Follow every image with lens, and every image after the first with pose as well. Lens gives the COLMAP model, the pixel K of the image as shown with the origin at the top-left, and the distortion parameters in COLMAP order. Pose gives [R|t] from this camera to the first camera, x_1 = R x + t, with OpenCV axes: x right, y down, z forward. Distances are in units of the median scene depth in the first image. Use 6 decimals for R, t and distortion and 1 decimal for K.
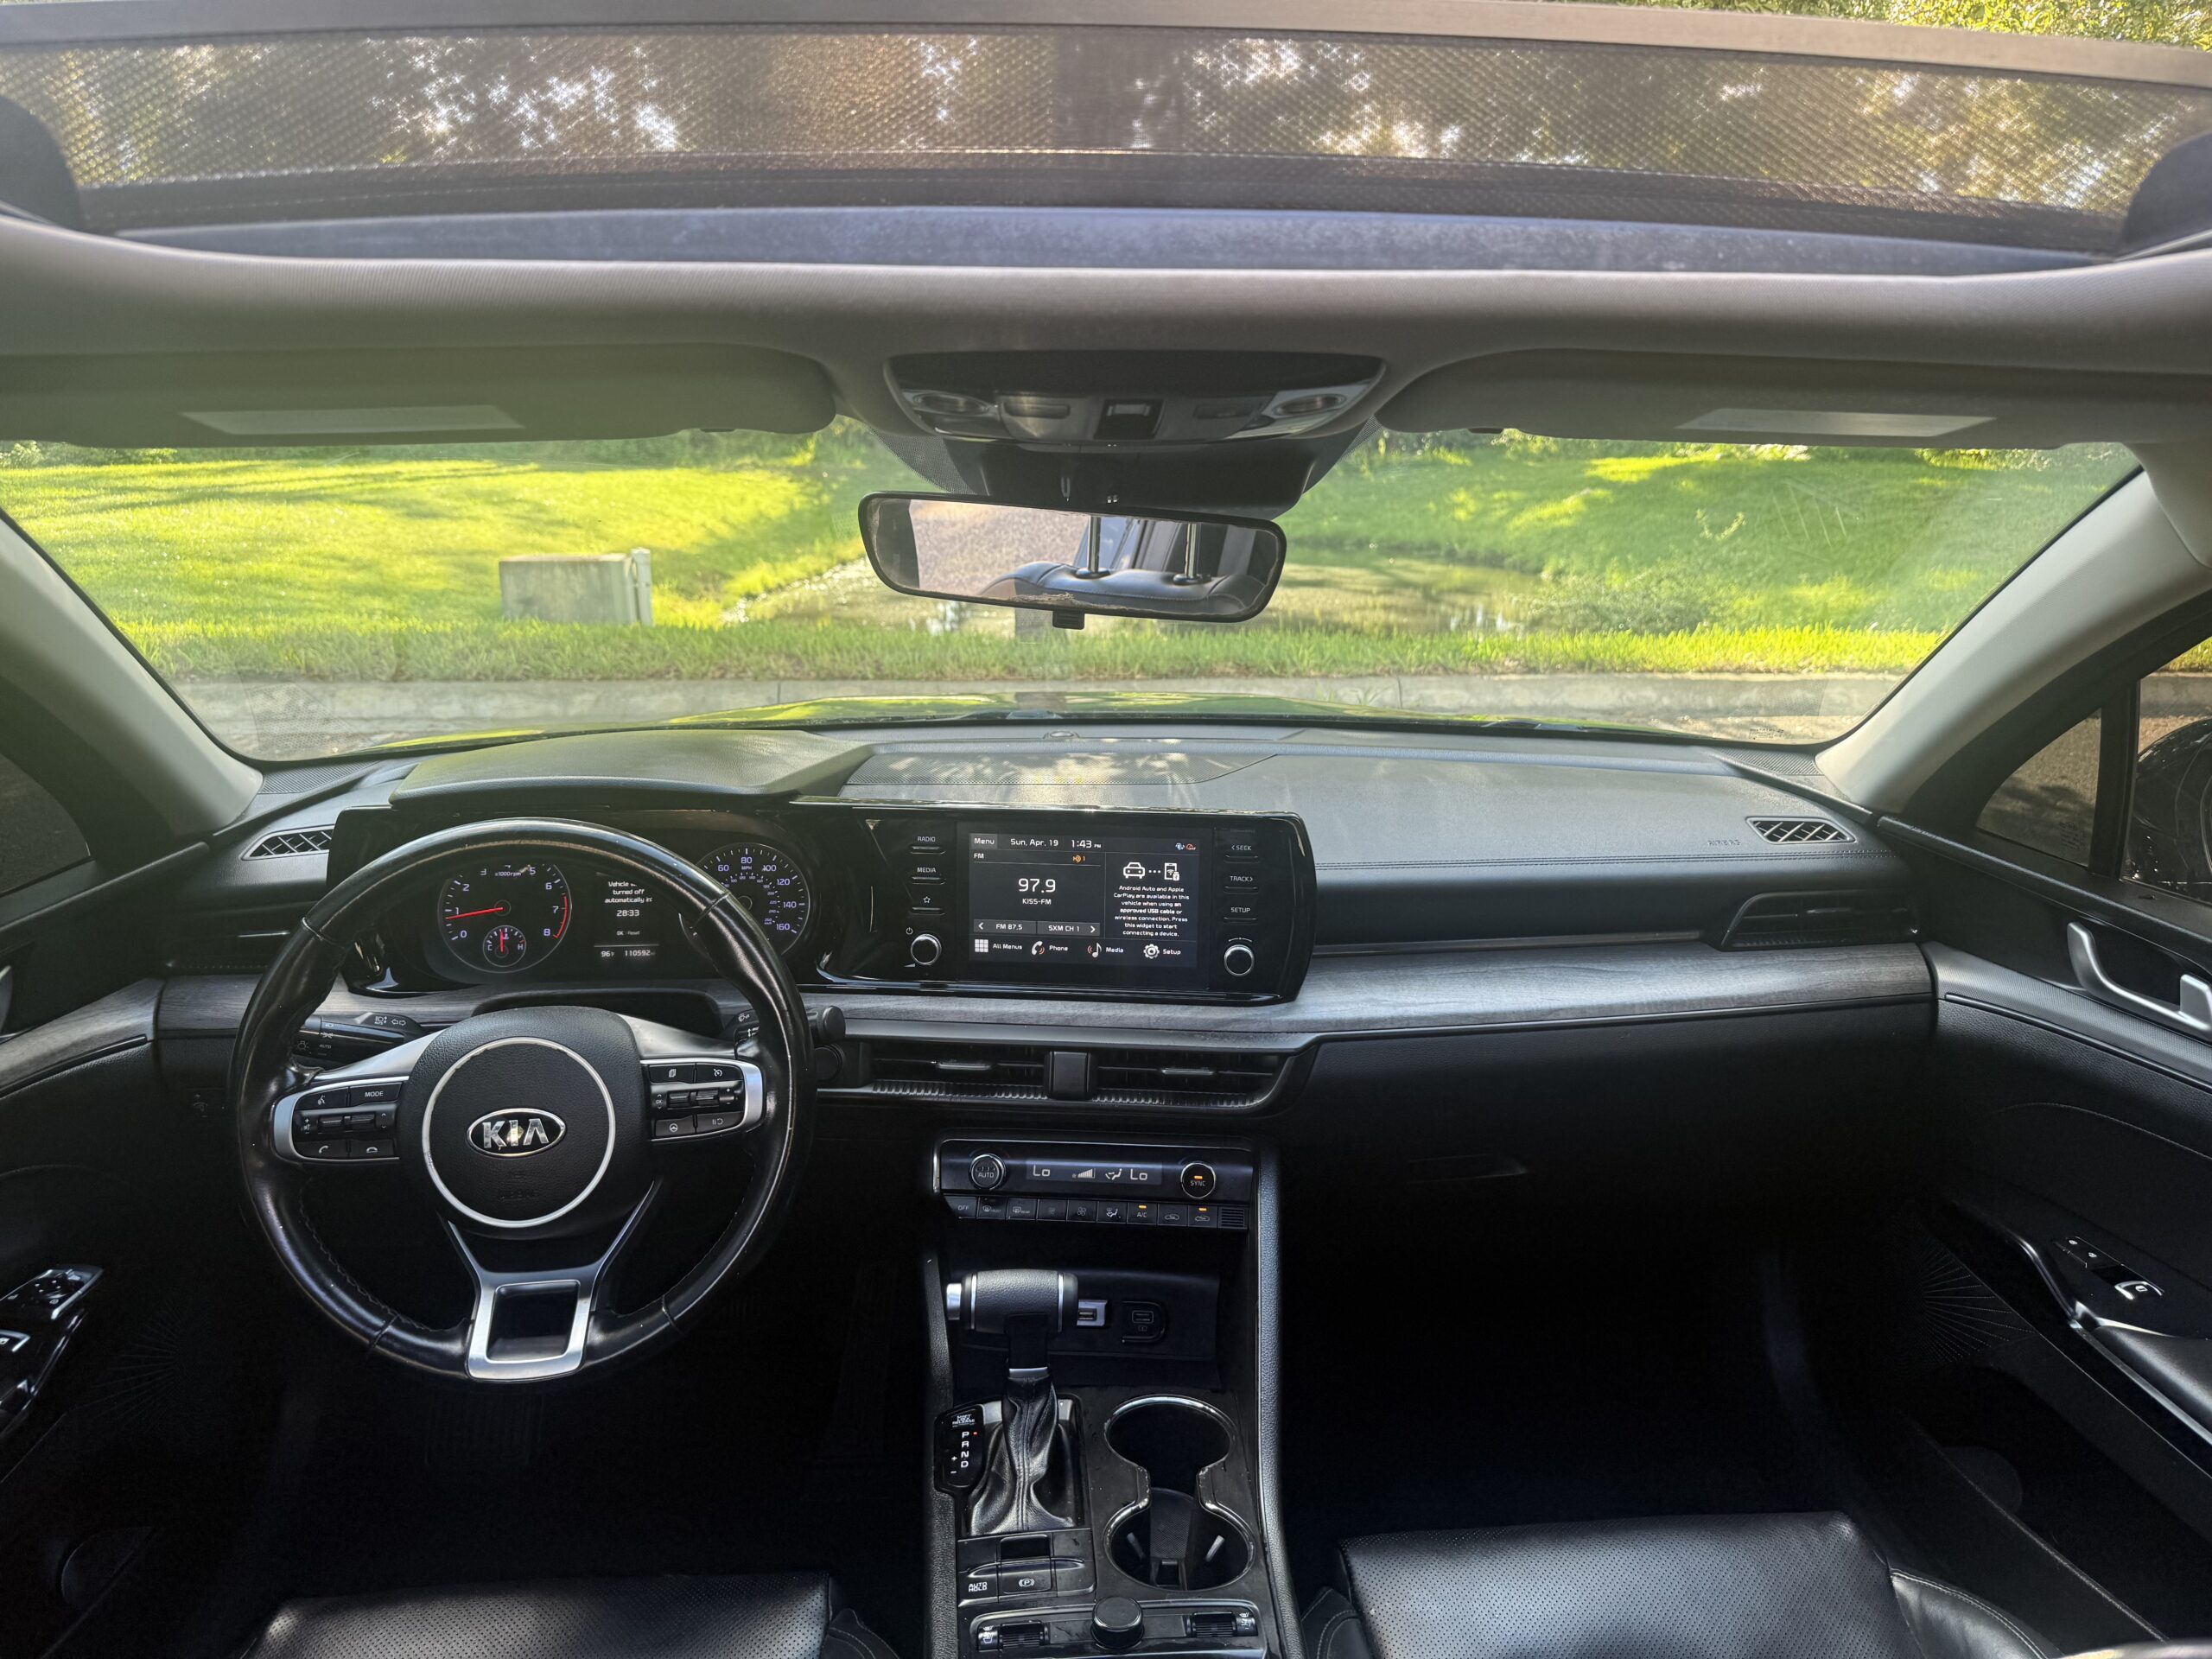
lens RADIAL K [[1572.0, 0, 1118.9], [0, 1572.0, 830.5], [0, 0, 1]] dist [0.019396, -0.031158]
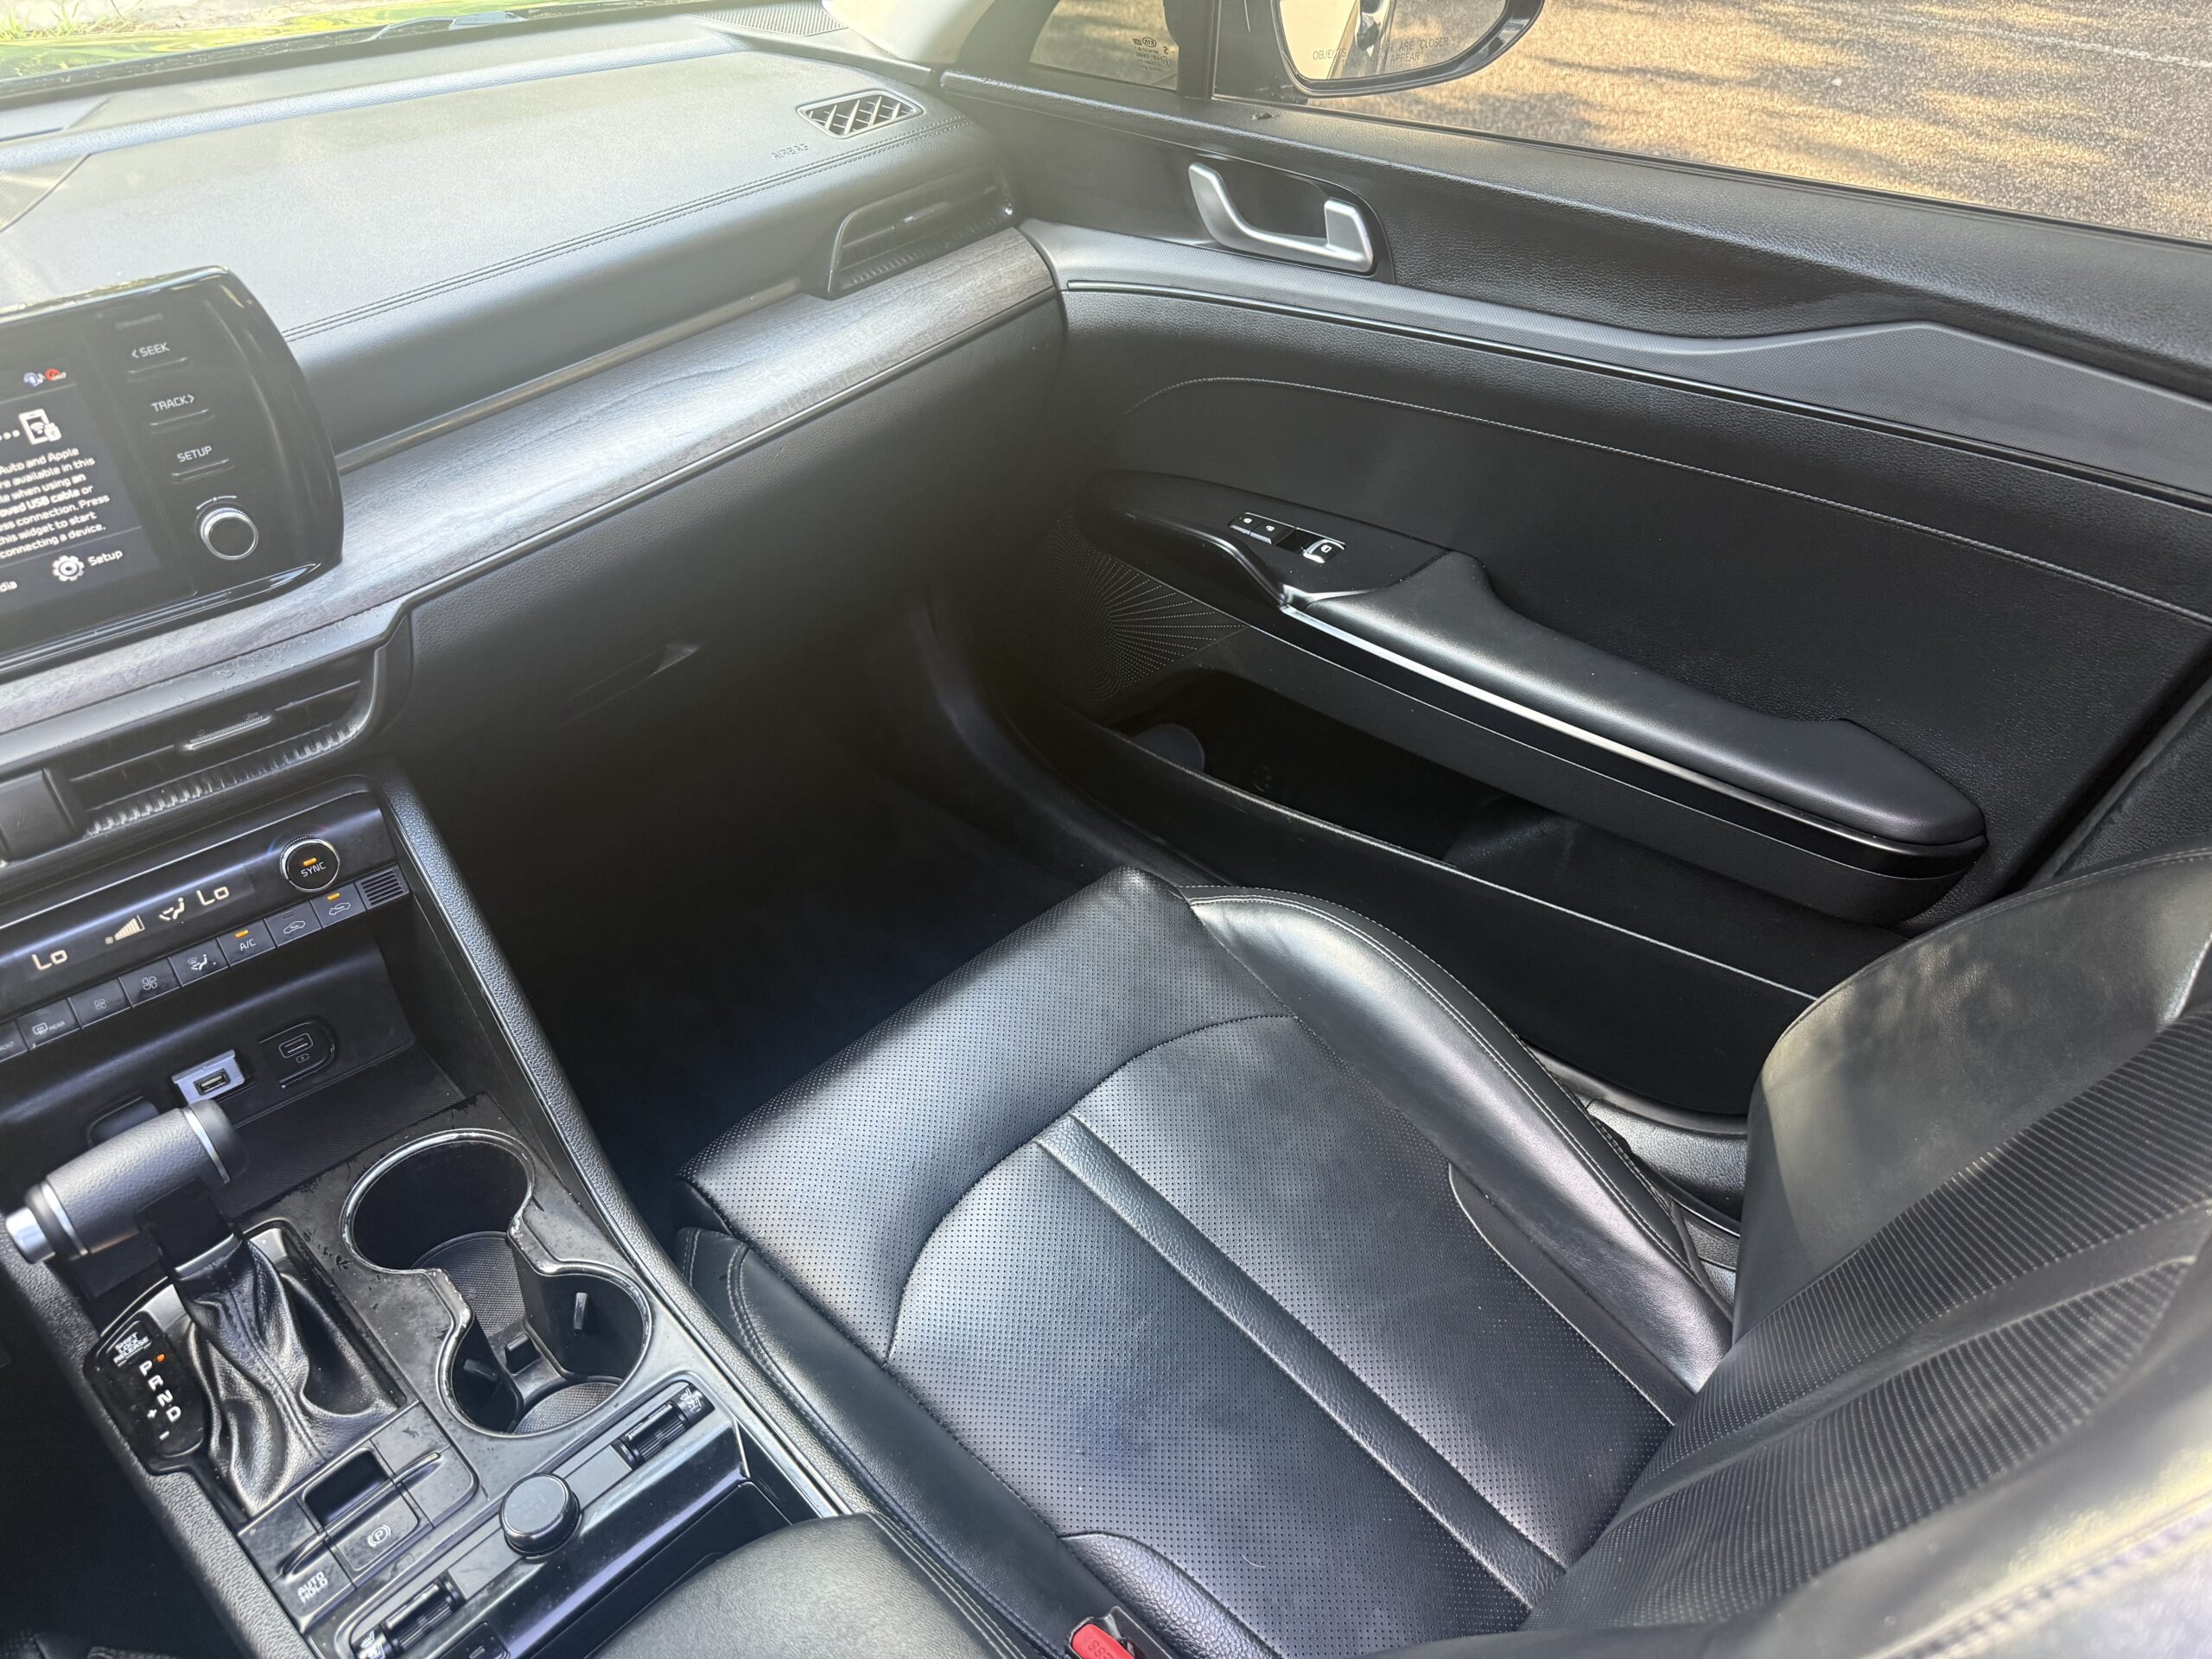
lens RADIAL K [[1572.0, 0, 1093.1], [0, 1572.0, 821.2], [0, 0, 1]] dist [0.019396, -0.031158]
pose [[0.754908, -0.432563, 0.492954, -0.020869], [0.186400, 0.862165, 0.471090, -0.048189], [-0.628784, -0.263743, 0.731485, 0.288708]]
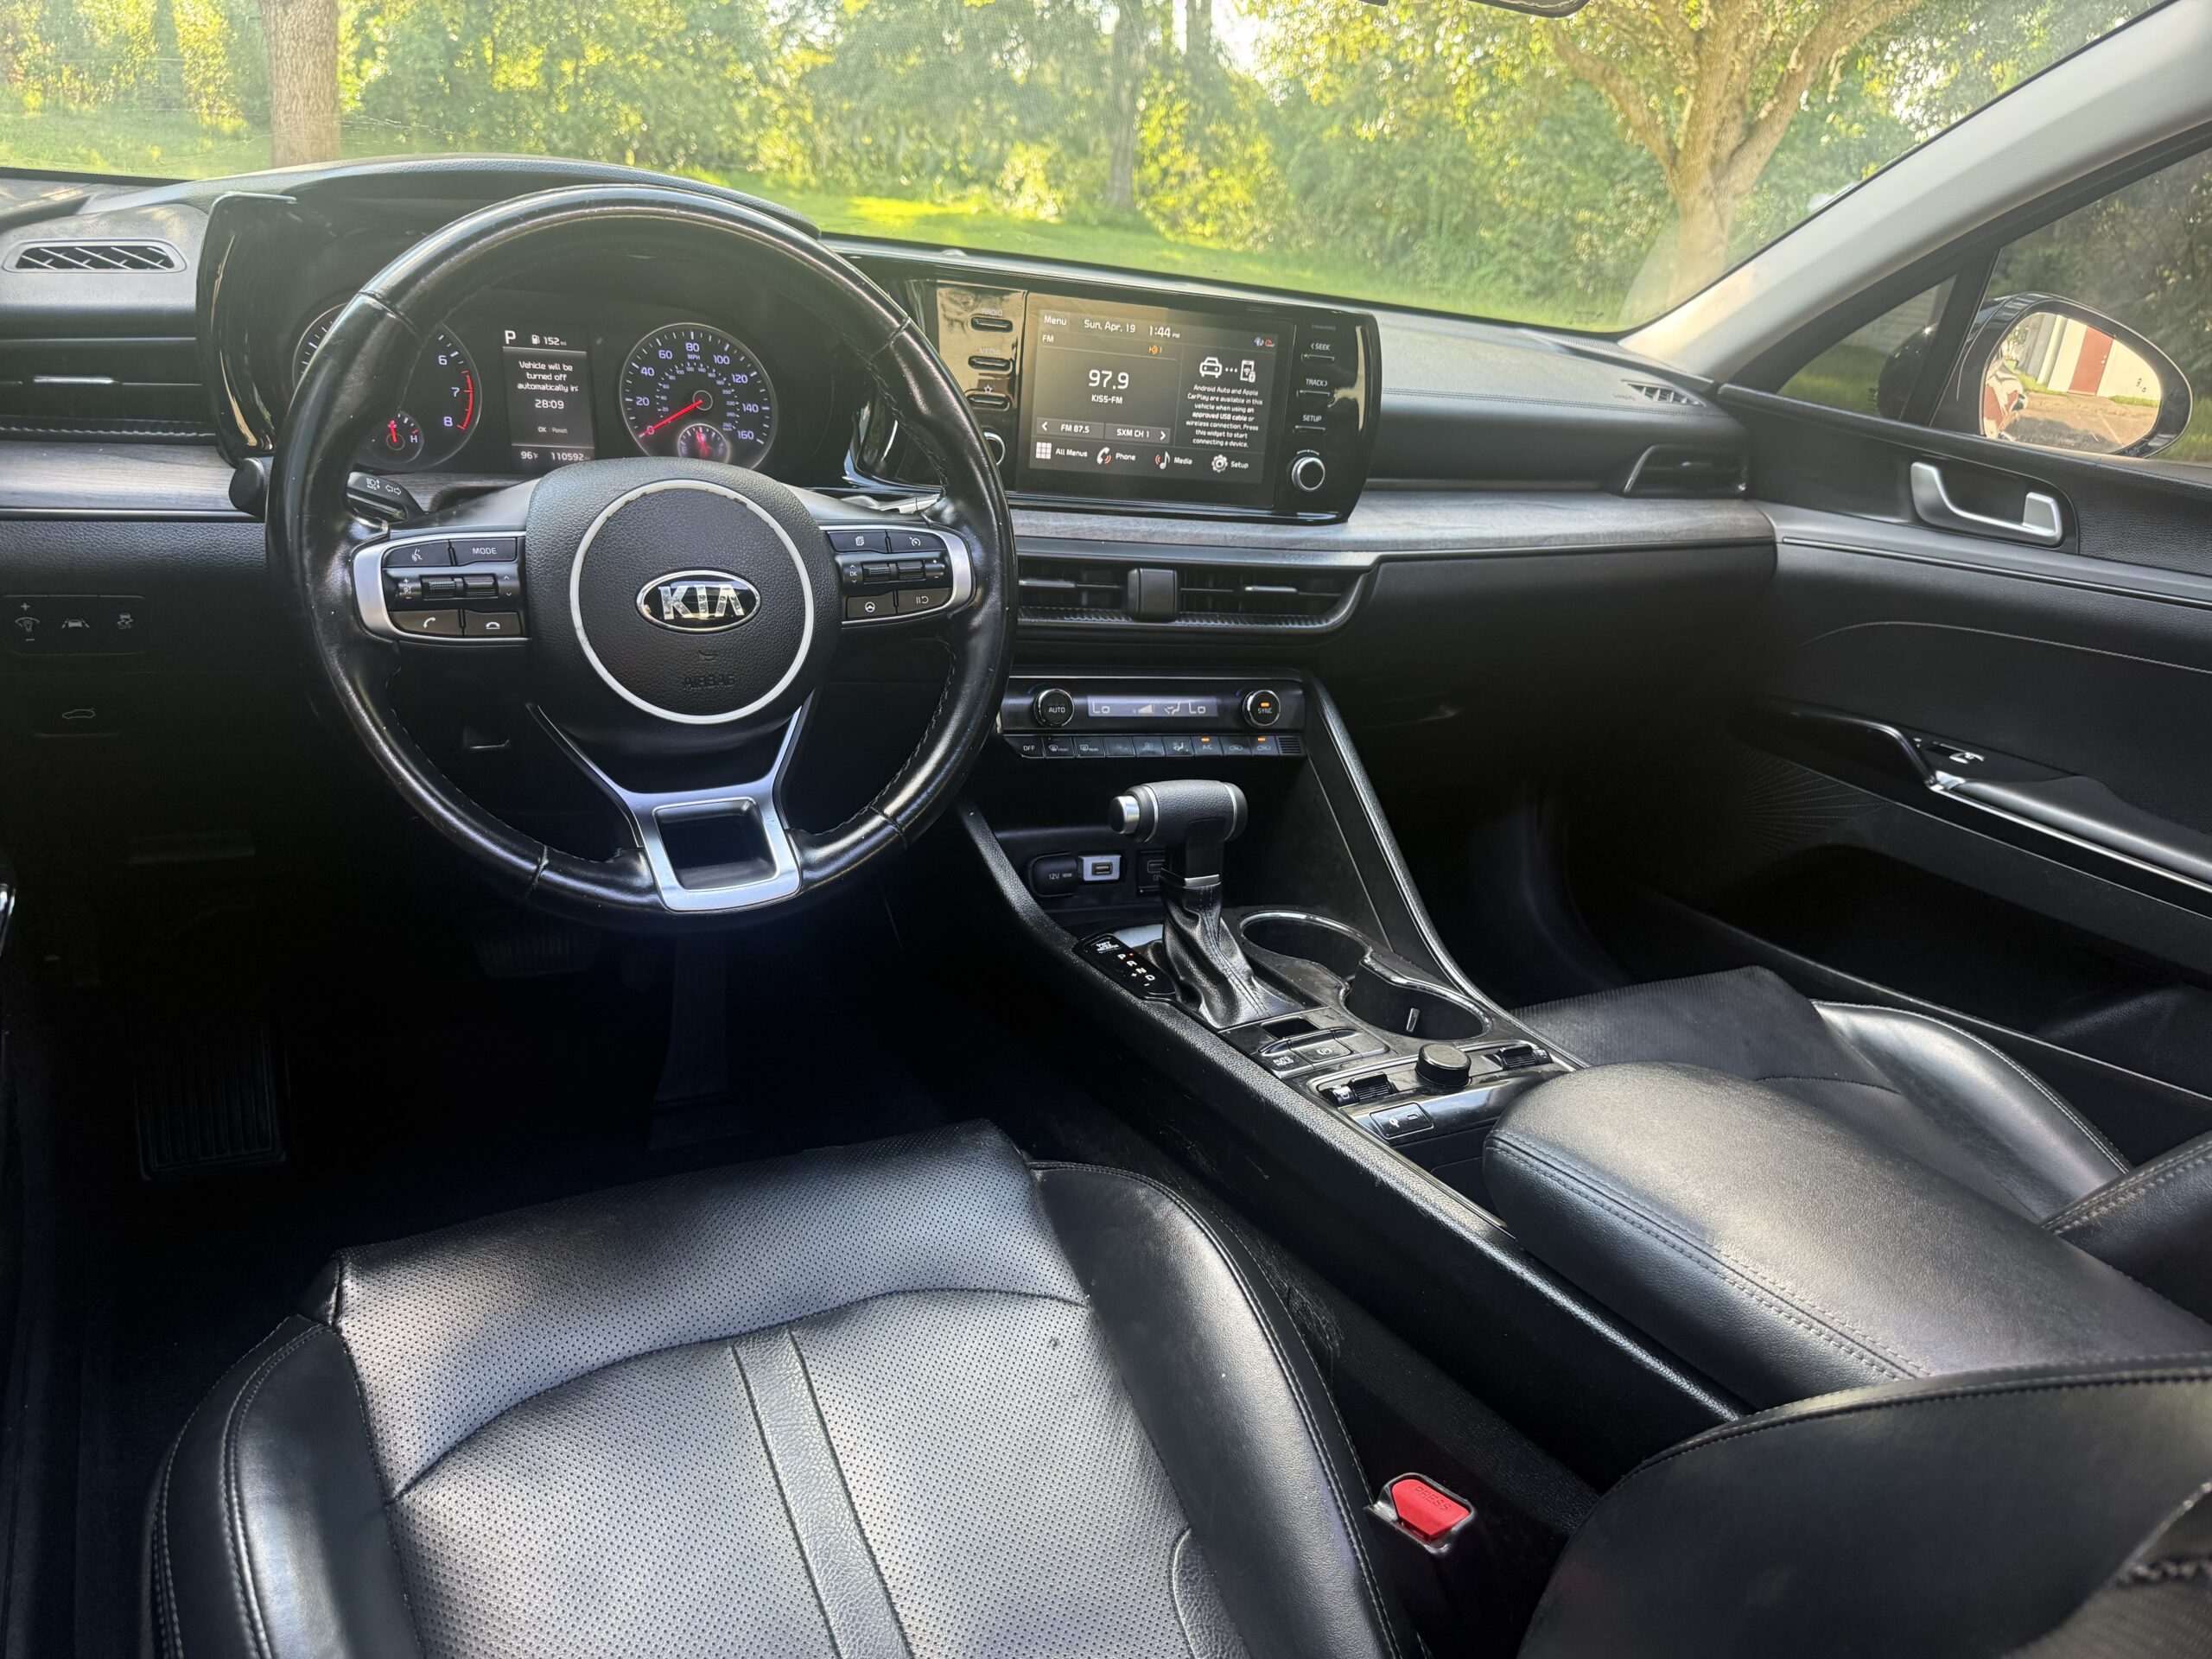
lens RADIAL K [[1572.0, 0, 1106.5], [0, 1572.0, 842.8], [0, 0, 1]] dist [0.019396, -0.031158]
pose [[0.896104, -0.060685, 0.439677, -0.454130], [-0.010175, 0.987540, 0.157039, 0.152092], [-0.443728, -0.145197, 0.884321, 0.174354]]
